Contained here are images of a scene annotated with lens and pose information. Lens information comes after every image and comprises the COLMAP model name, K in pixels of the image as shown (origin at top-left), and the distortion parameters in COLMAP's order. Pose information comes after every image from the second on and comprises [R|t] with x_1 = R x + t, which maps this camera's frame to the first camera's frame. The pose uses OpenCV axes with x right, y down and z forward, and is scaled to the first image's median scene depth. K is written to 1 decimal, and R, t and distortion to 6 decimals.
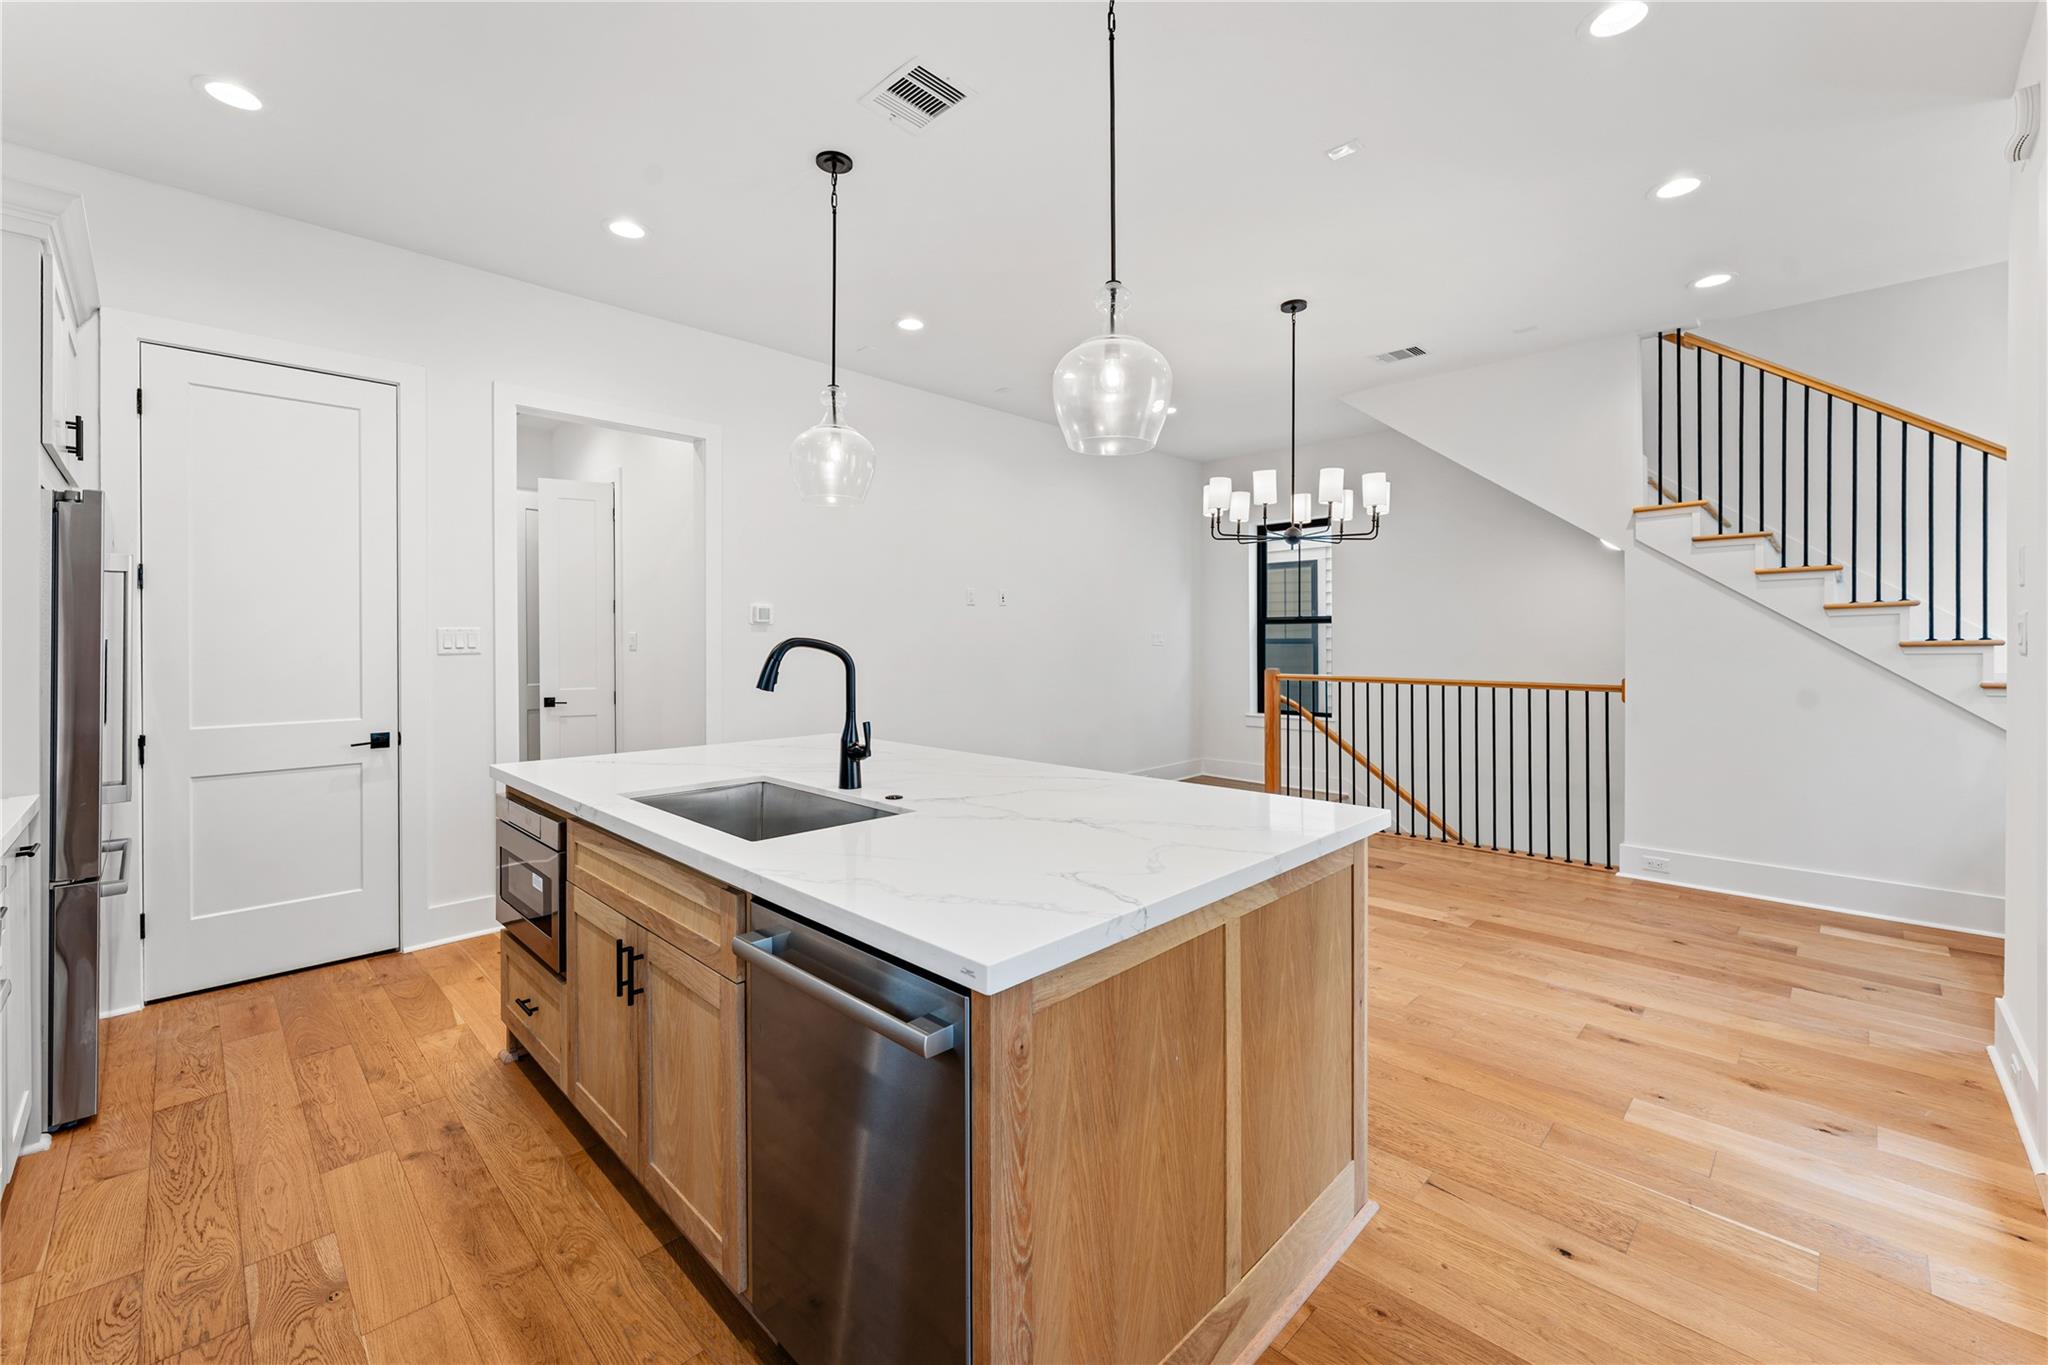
lens RADIAL K [[833.5, 0, 1021.3], [0, 833.5, 644.5], [0, 0, 1]] dist [0.000468, 0.000023]
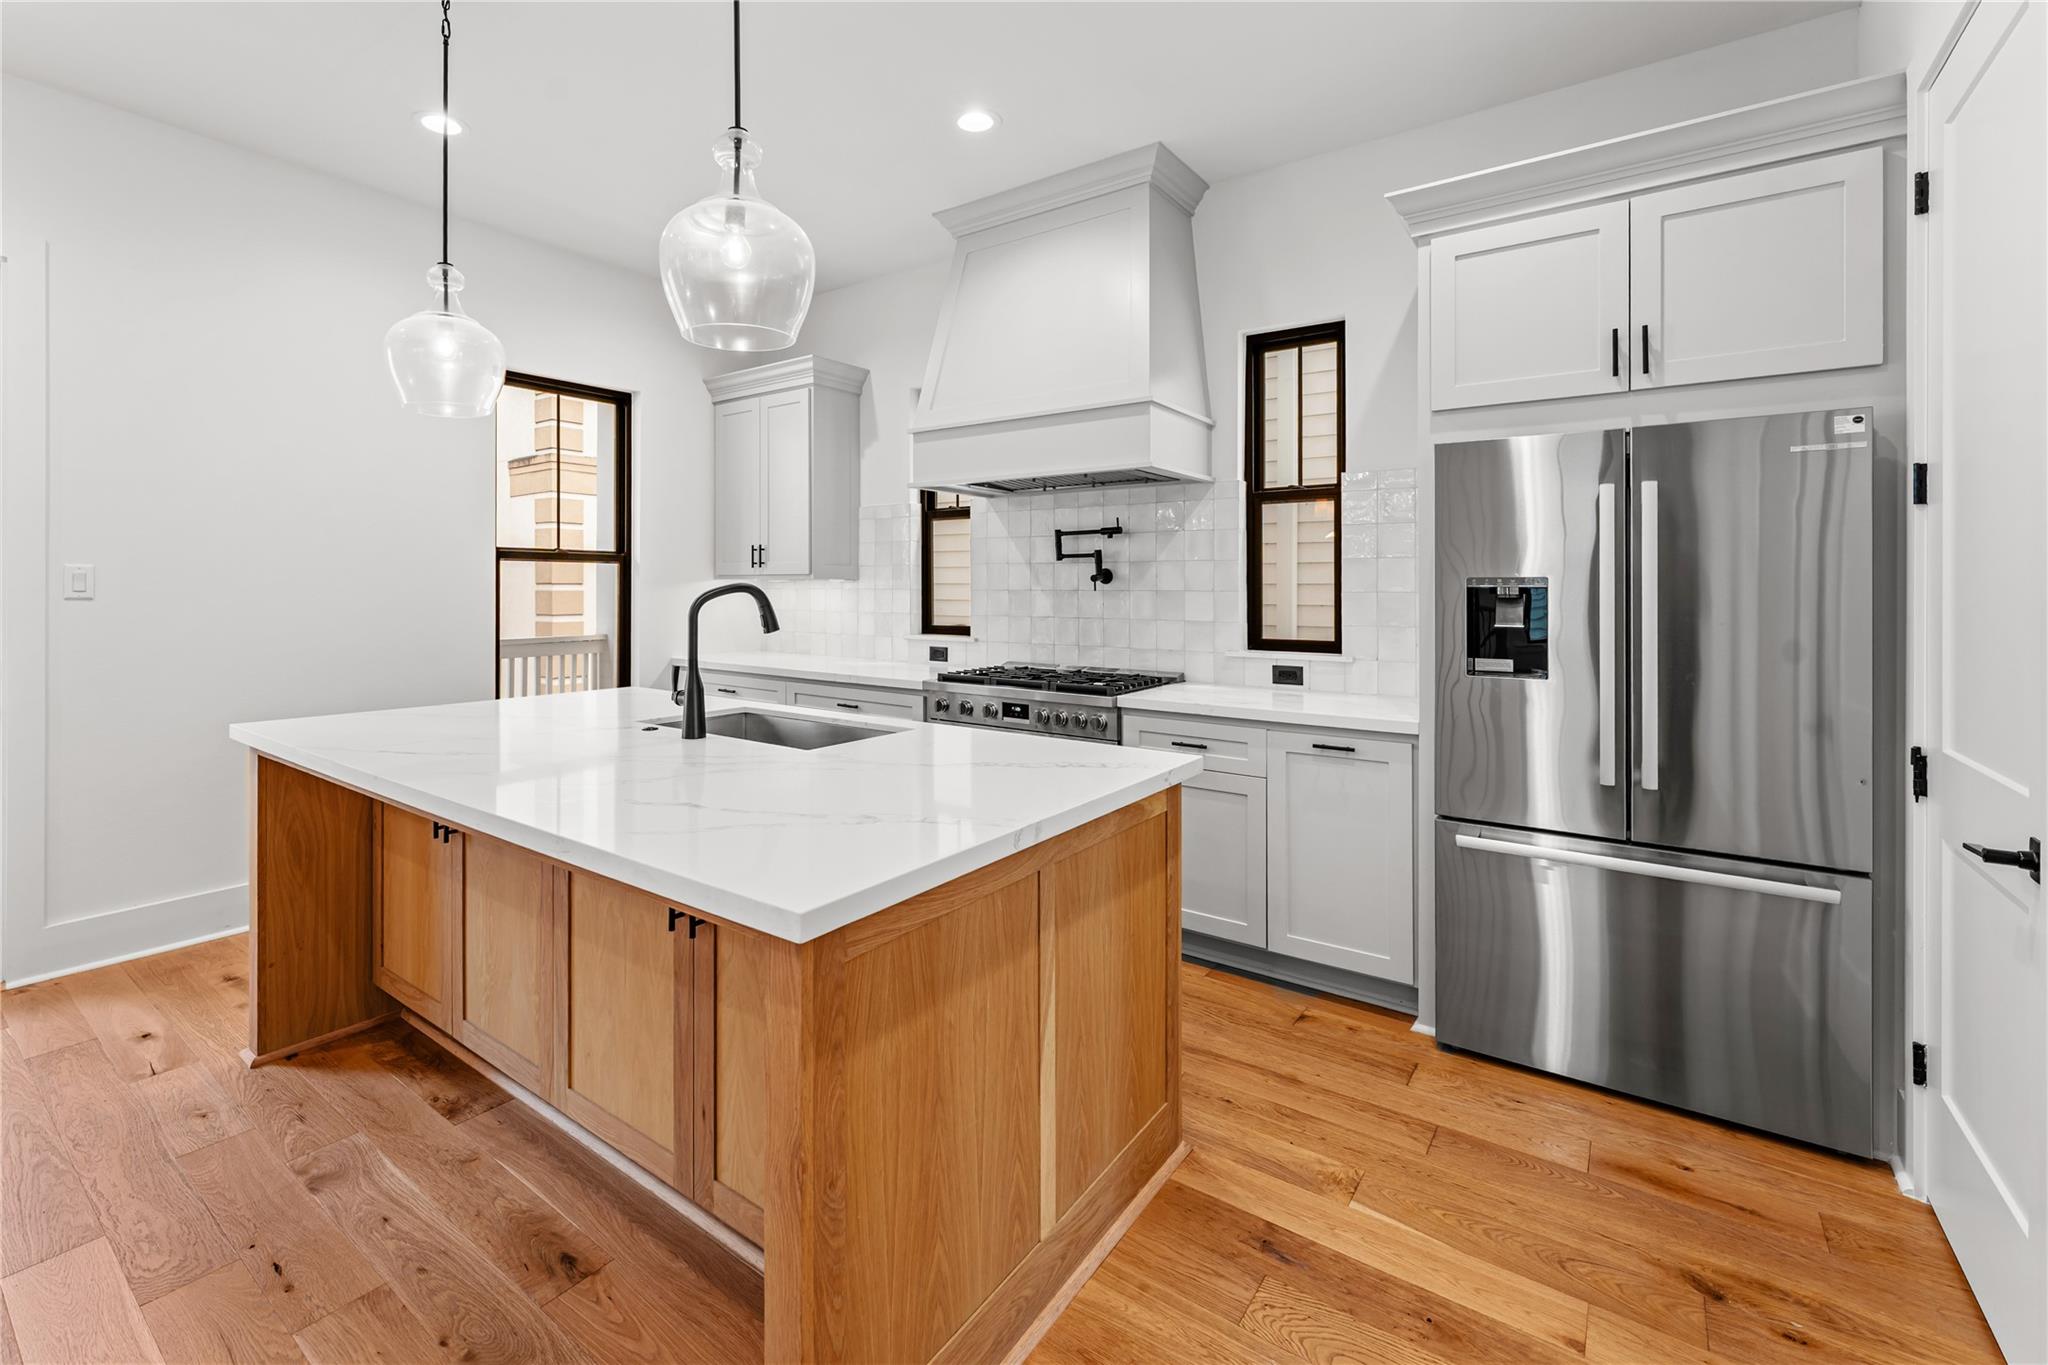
lens RADIAL K [[892.0, 0, 953.3], [0, 892.0, 590.6], [0, 0, 1]] dist [-0.002115, -0.000048]
pose [[-0.992332, 0.000148, -0.123603, -0.299025], [-0.001289, 0.999933, 0.011545, -0.008996], [0.123596, 0.011615, -0.992265, 1.631805]]
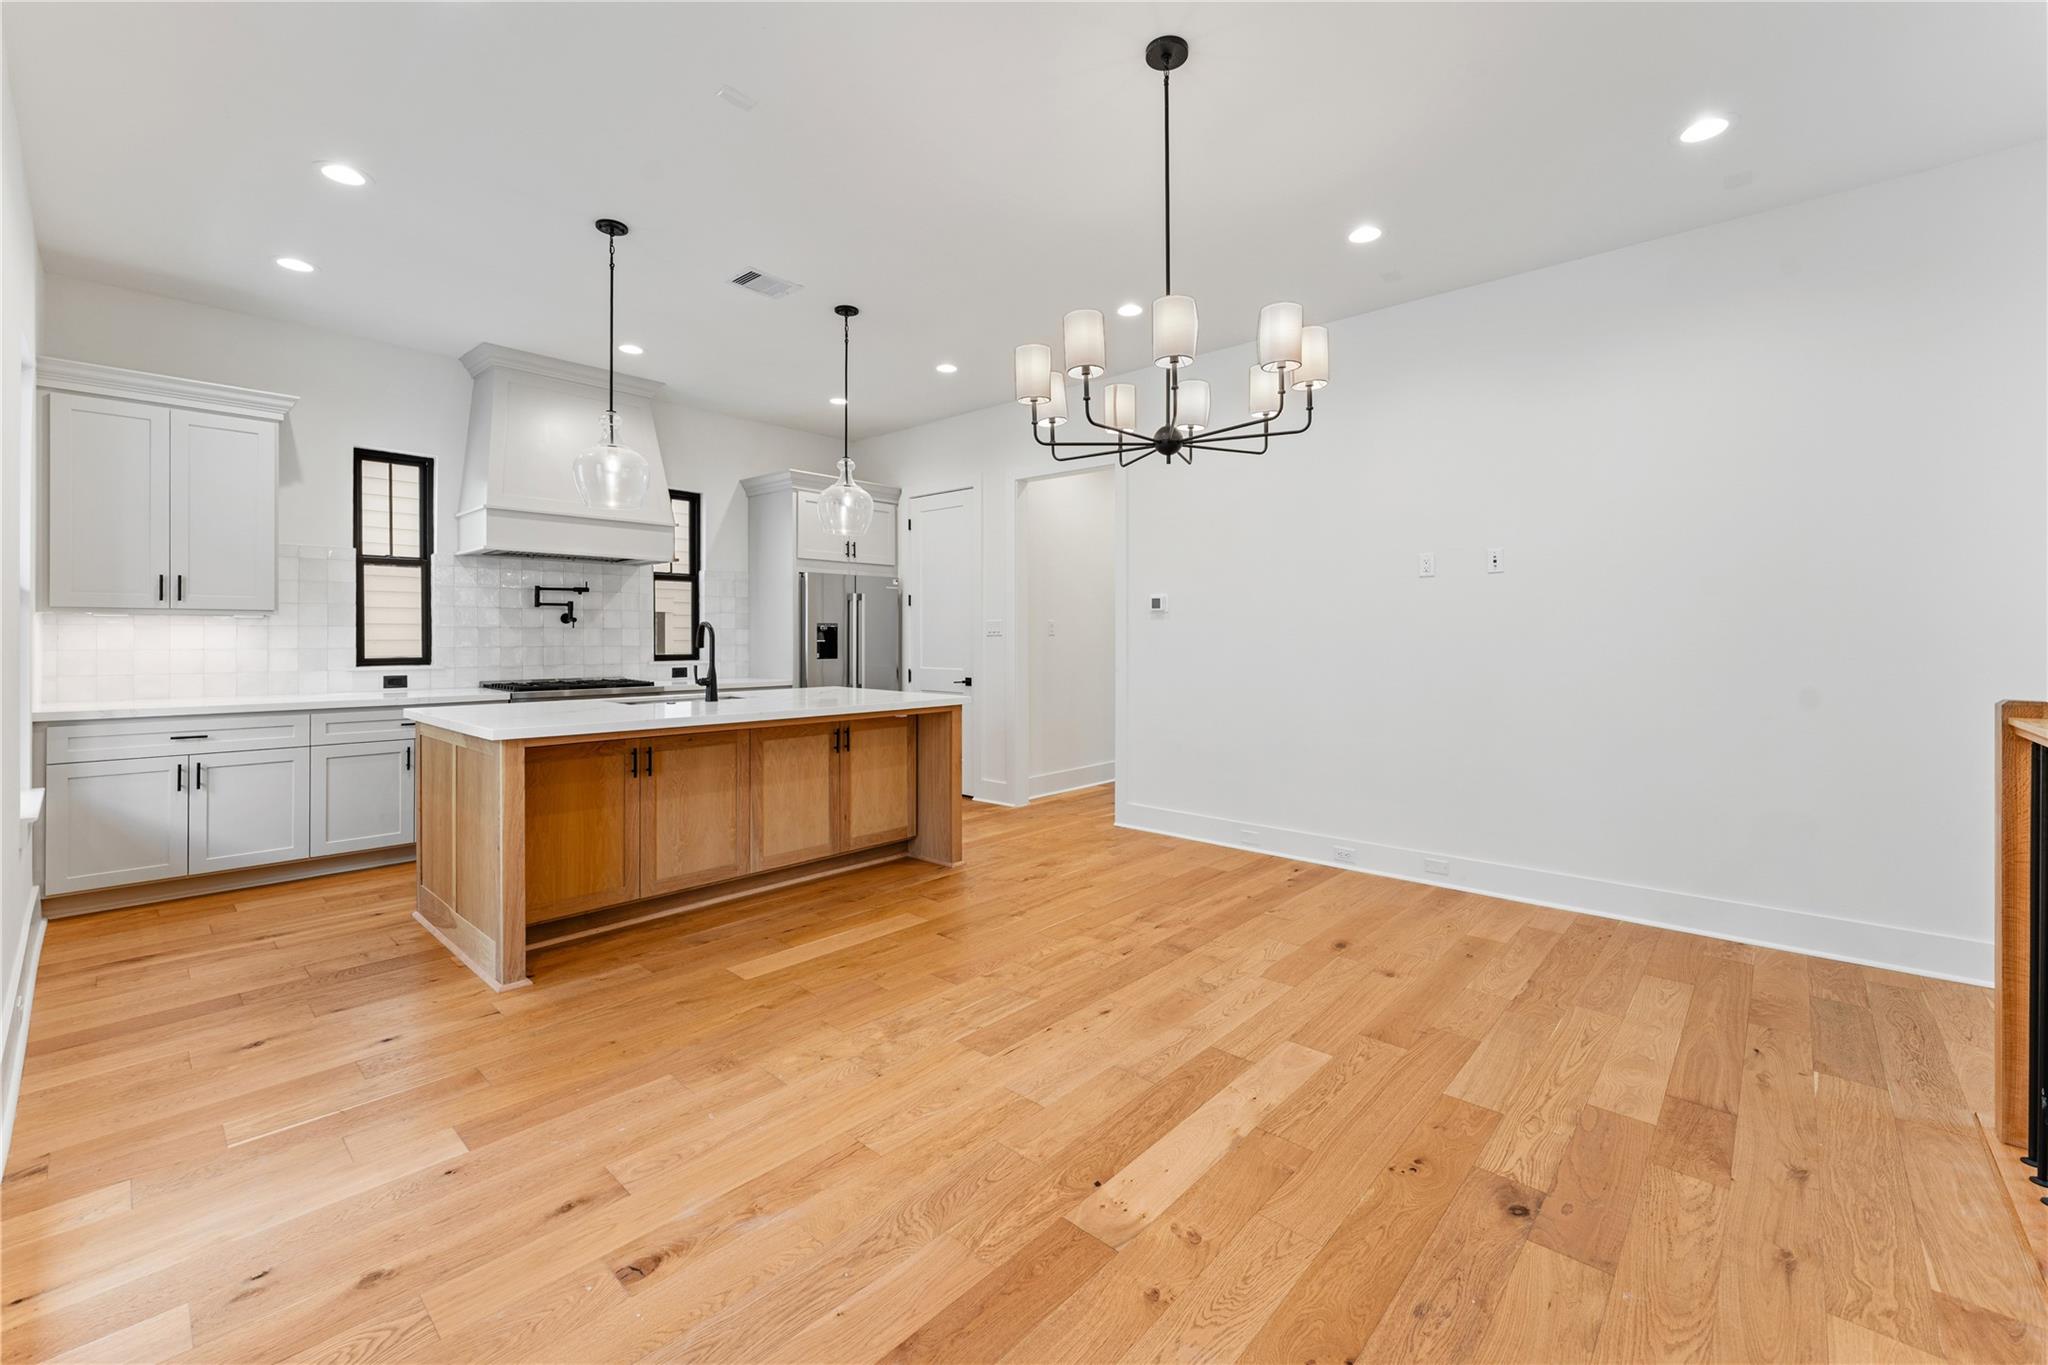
lens RADIAL K [[841.8, 0, 1016.5], [0, 841.8, 634.5], [0, 0, 1]] dist [0.000023, -0.000142]
pose [[0.037821, 0.001101, -0.999284, 1.348189], [-0.008038, 0.999967, 0.000797, 0.012346], [0.999252, 0.008002, 0.037829, 1.273752]]
